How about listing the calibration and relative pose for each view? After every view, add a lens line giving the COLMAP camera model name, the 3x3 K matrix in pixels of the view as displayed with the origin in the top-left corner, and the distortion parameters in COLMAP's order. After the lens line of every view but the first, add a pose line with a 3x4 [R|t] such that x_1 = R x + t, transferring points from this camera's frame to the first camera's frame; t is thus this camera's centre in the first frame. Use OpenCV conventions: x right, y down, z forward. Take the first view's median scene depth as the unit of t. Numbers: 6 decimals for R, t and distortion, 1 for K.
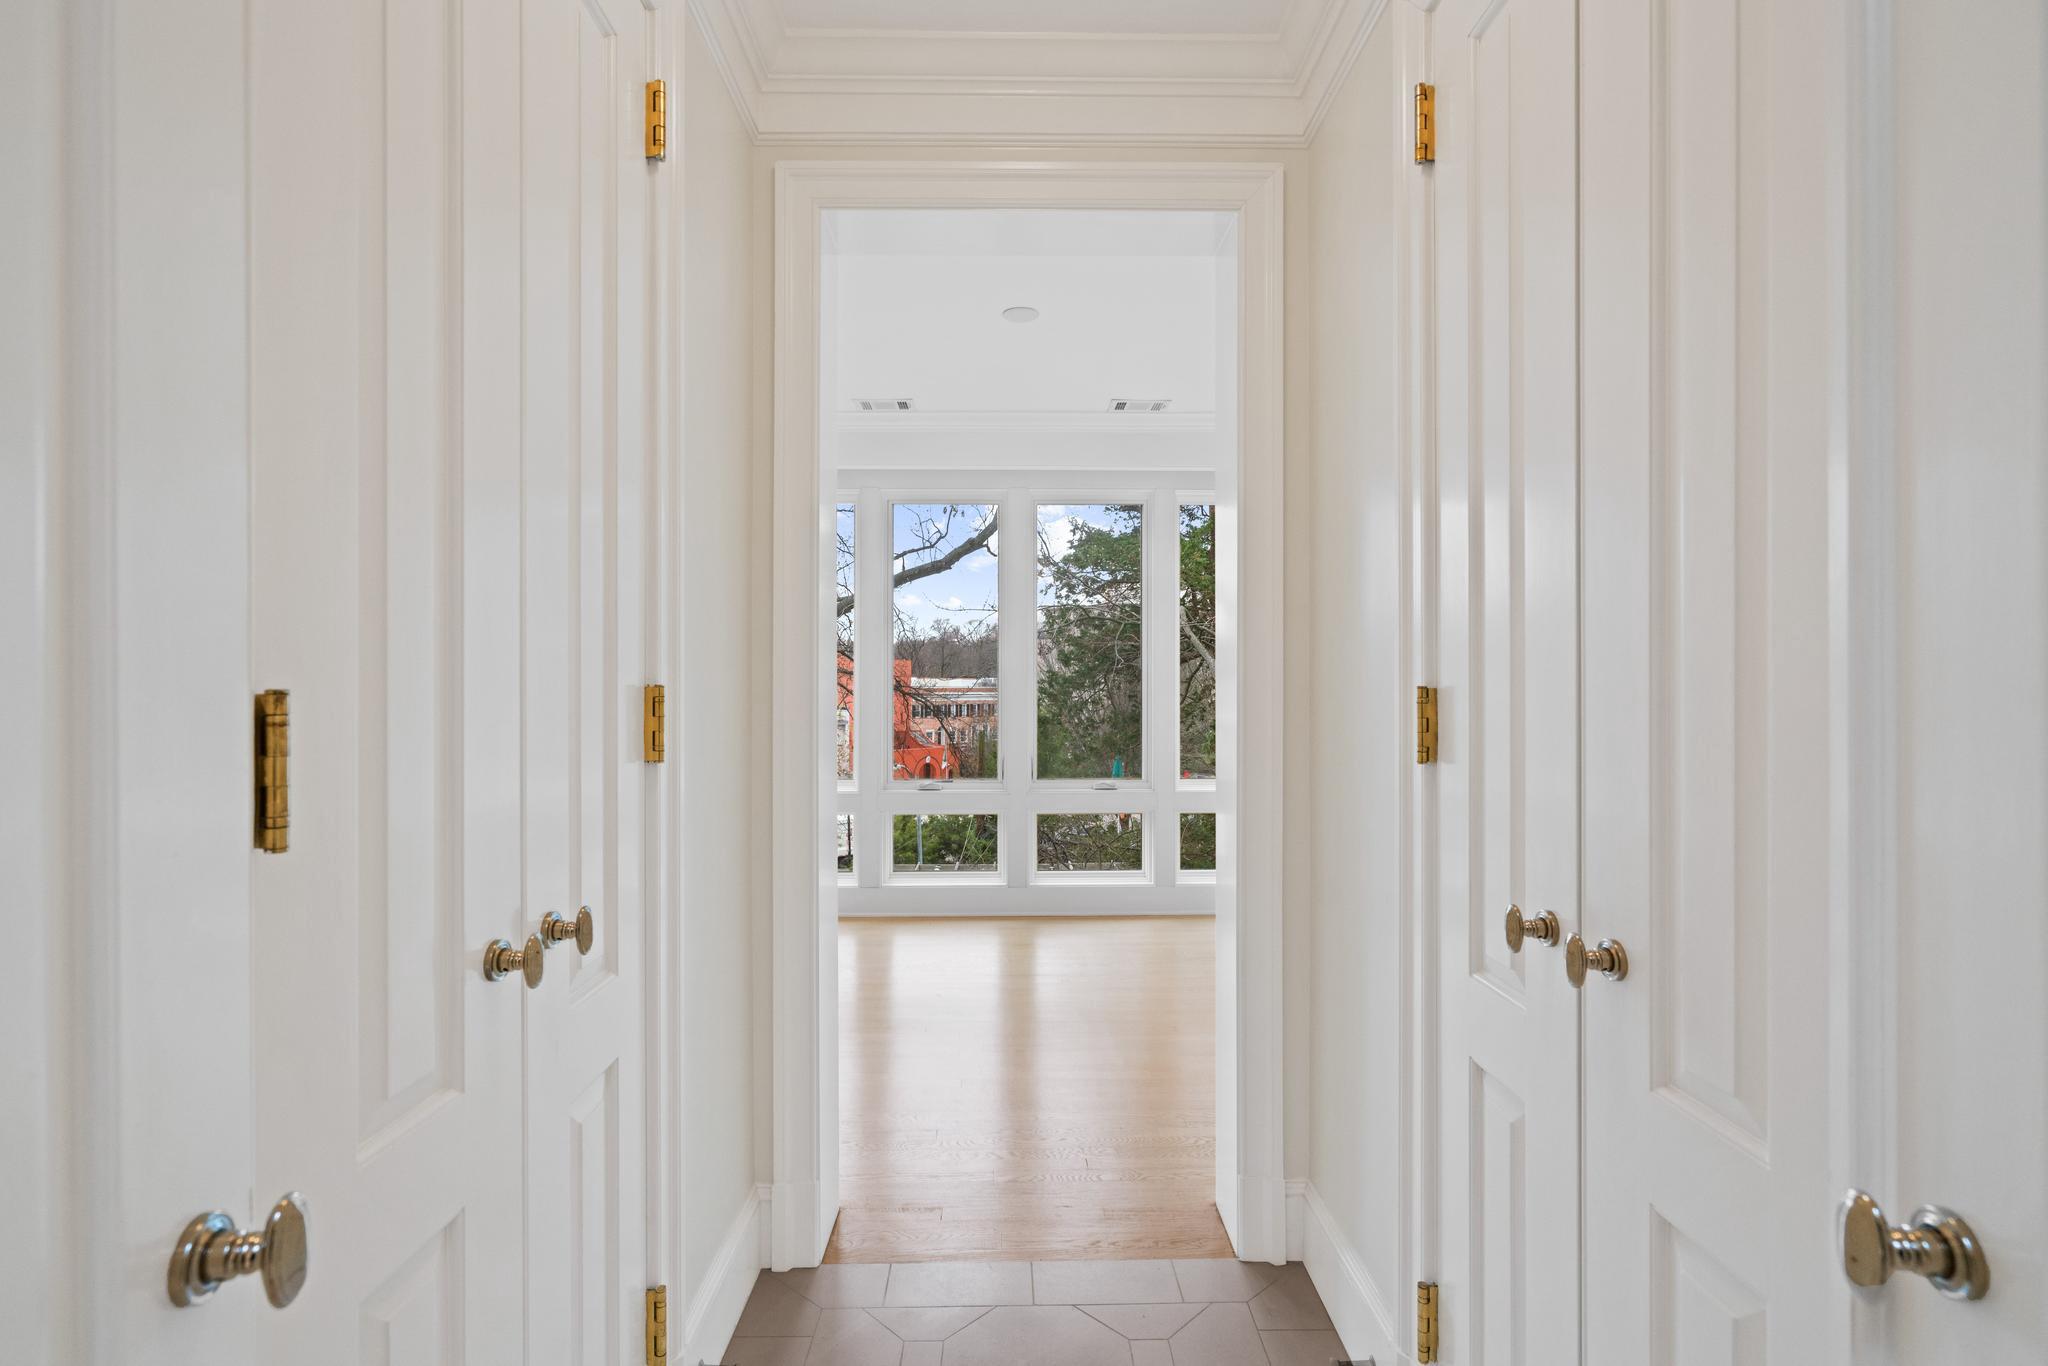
lens RADIAL K [[952.0, 0, 1023.5], [0, 952.0, 684.6], [0, 0, 1]] dist [-0.007102, 0.003093]
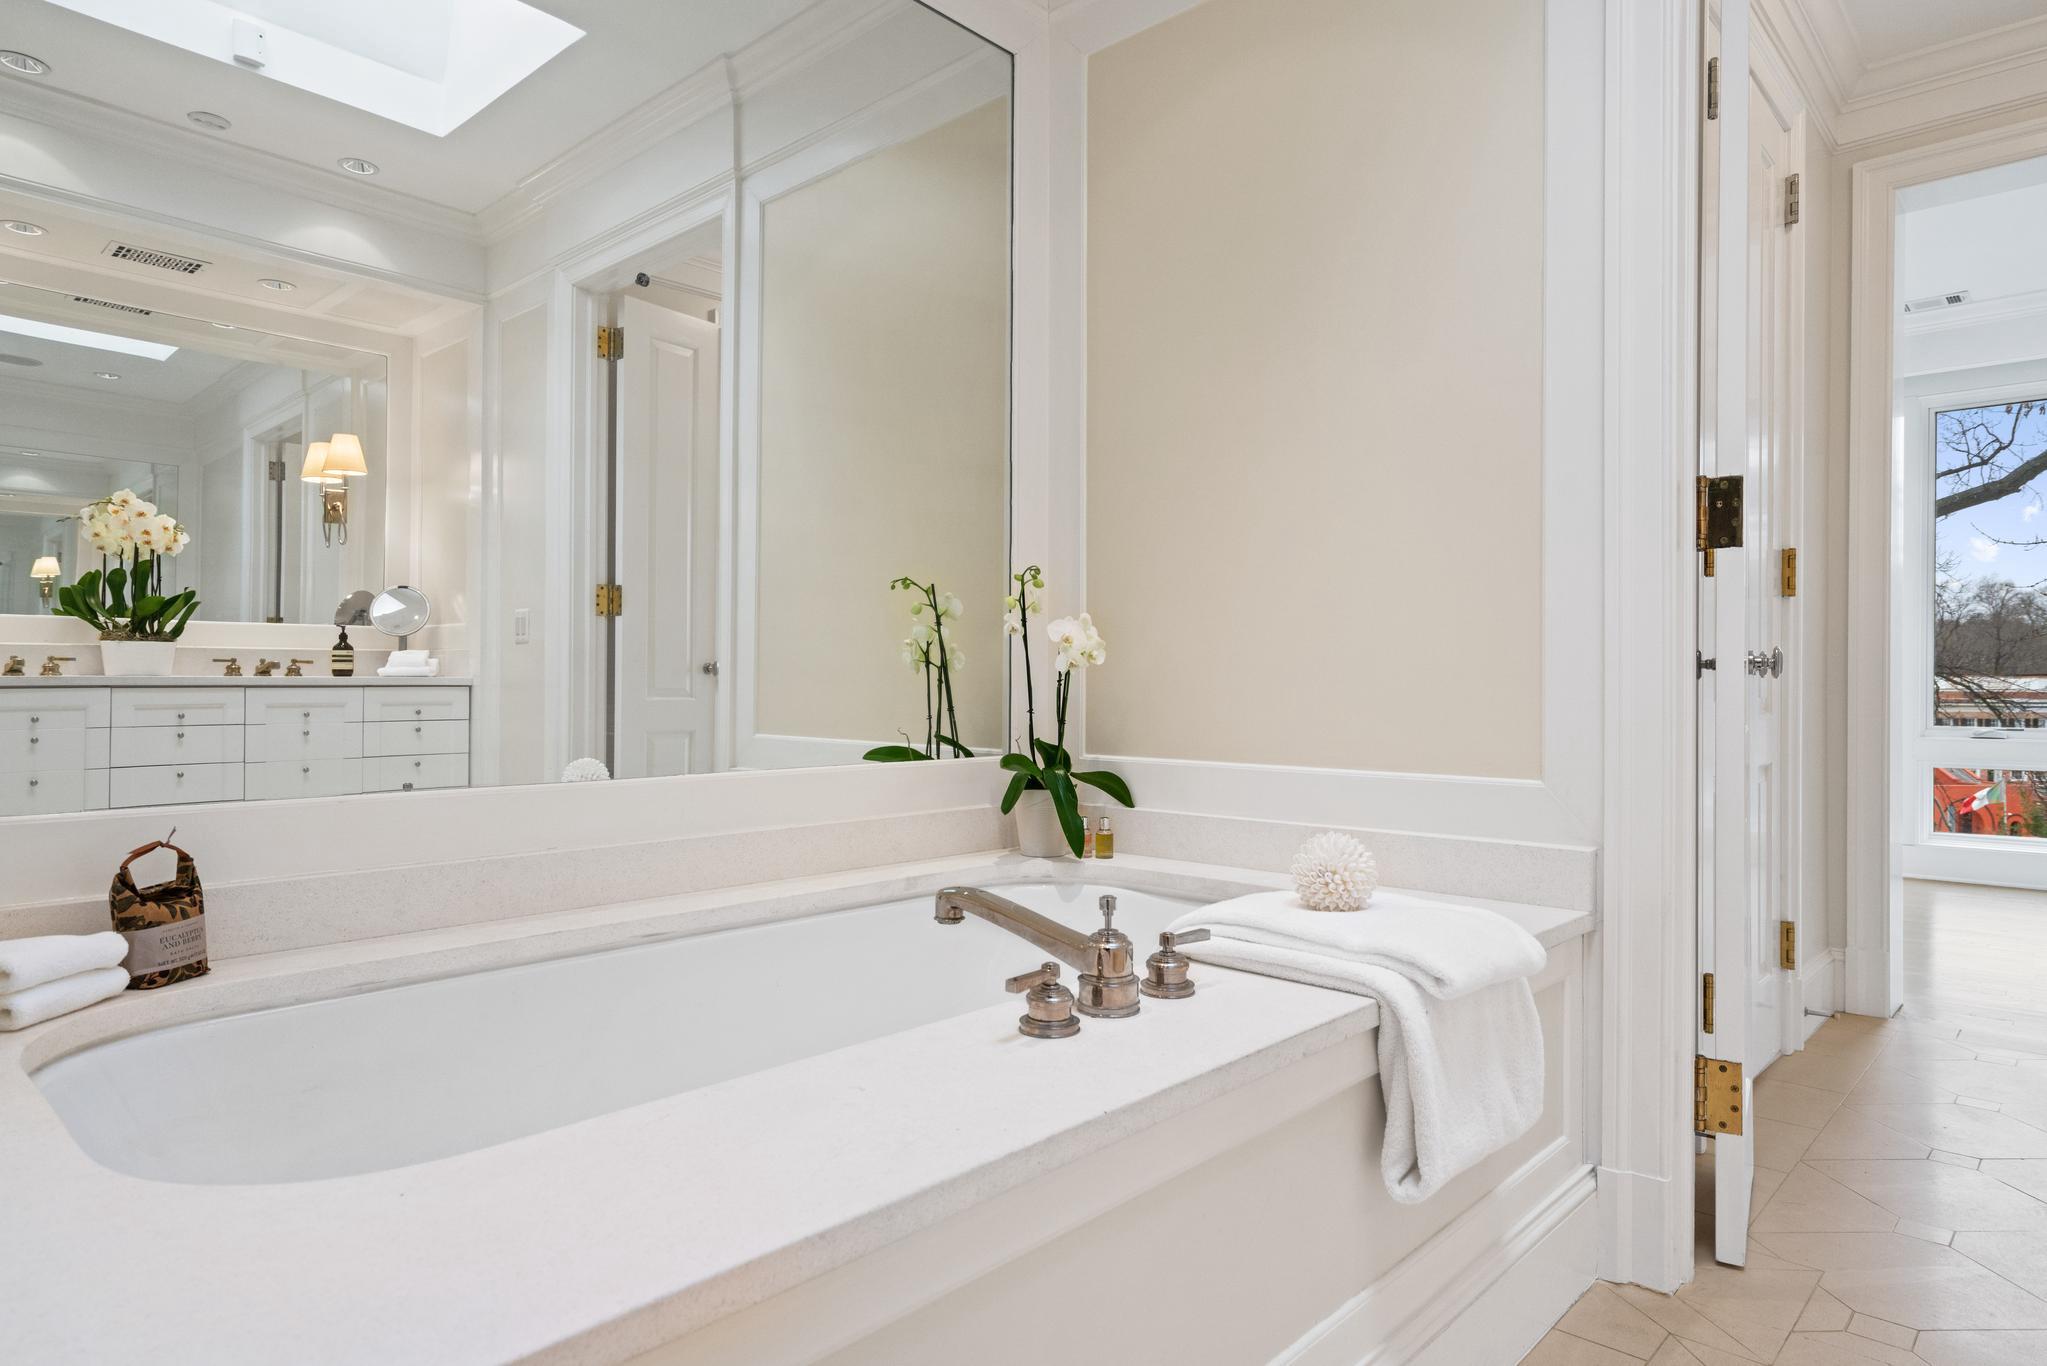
lens RADIAL K [[1201.3, 0, 1023.4], [0, 1201.3, 686.9], [0, 0, 1]] dist [0.008599, 0.000927]
pose [[0.722540, 0.003789, -0.691319, 0.022949], [-0.004810, 0.999988, 0.000454, 0.060666], [0.691313, 0.002997, 0.722550, -0.350541]]
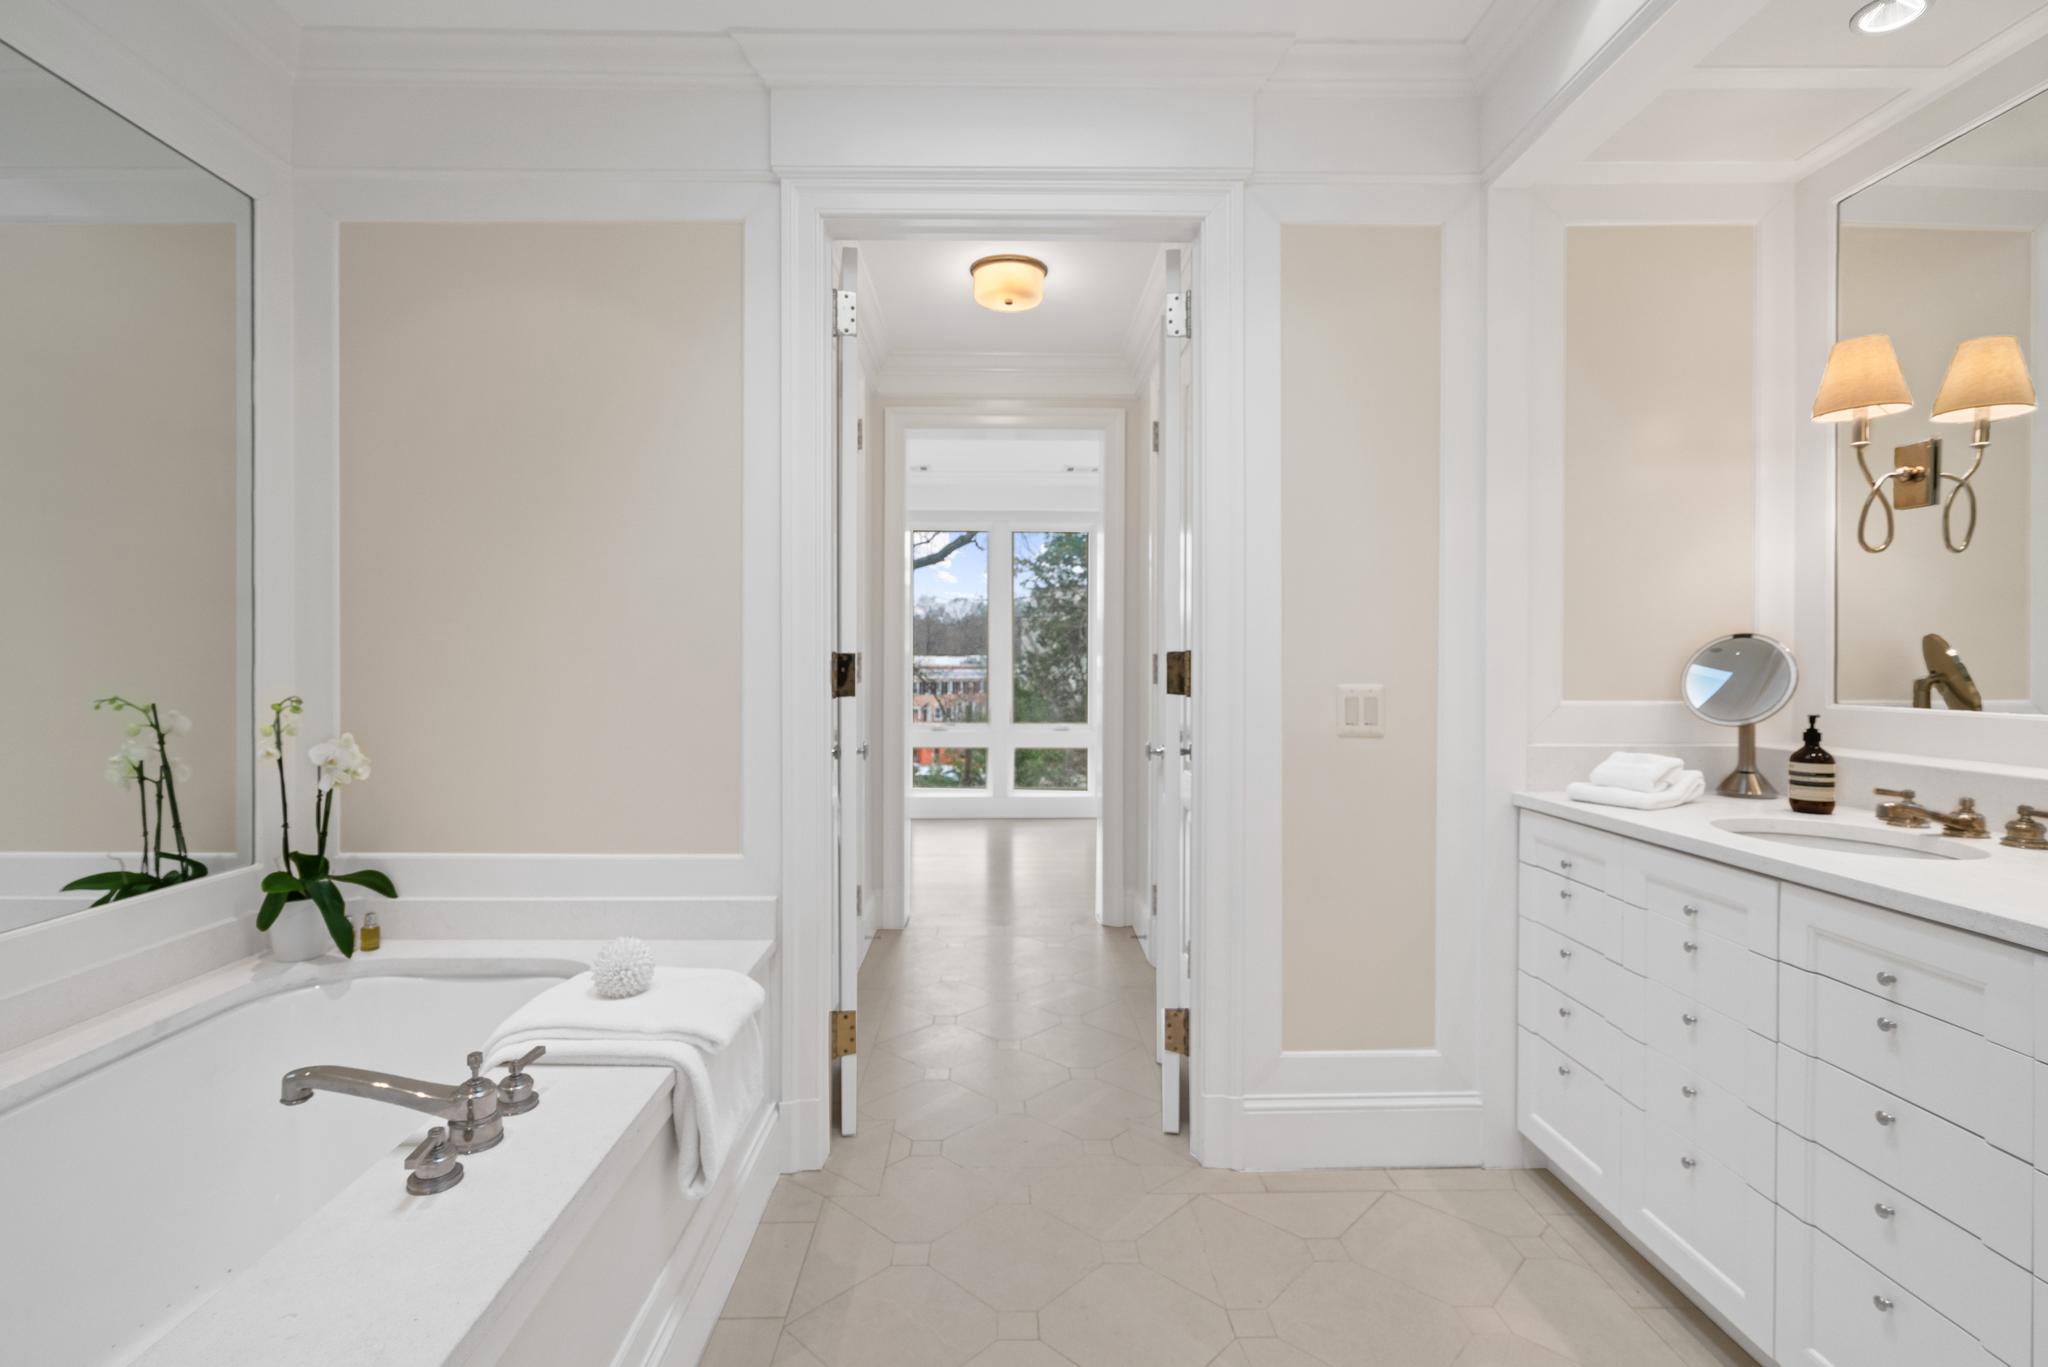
lens RADIAL K [[952.0, 0, 1008.2], [0, 952.0, 669.4], [0, 0, 1]] dist [-0.007102, 0.003093]
pose [[0.999996, 0.002836, -0.000250, 0.005657], [-0.002834, 0.999972, 0.006944, 0.006852], [0.000269, -0.006943, 0.999976, -0.401638]]
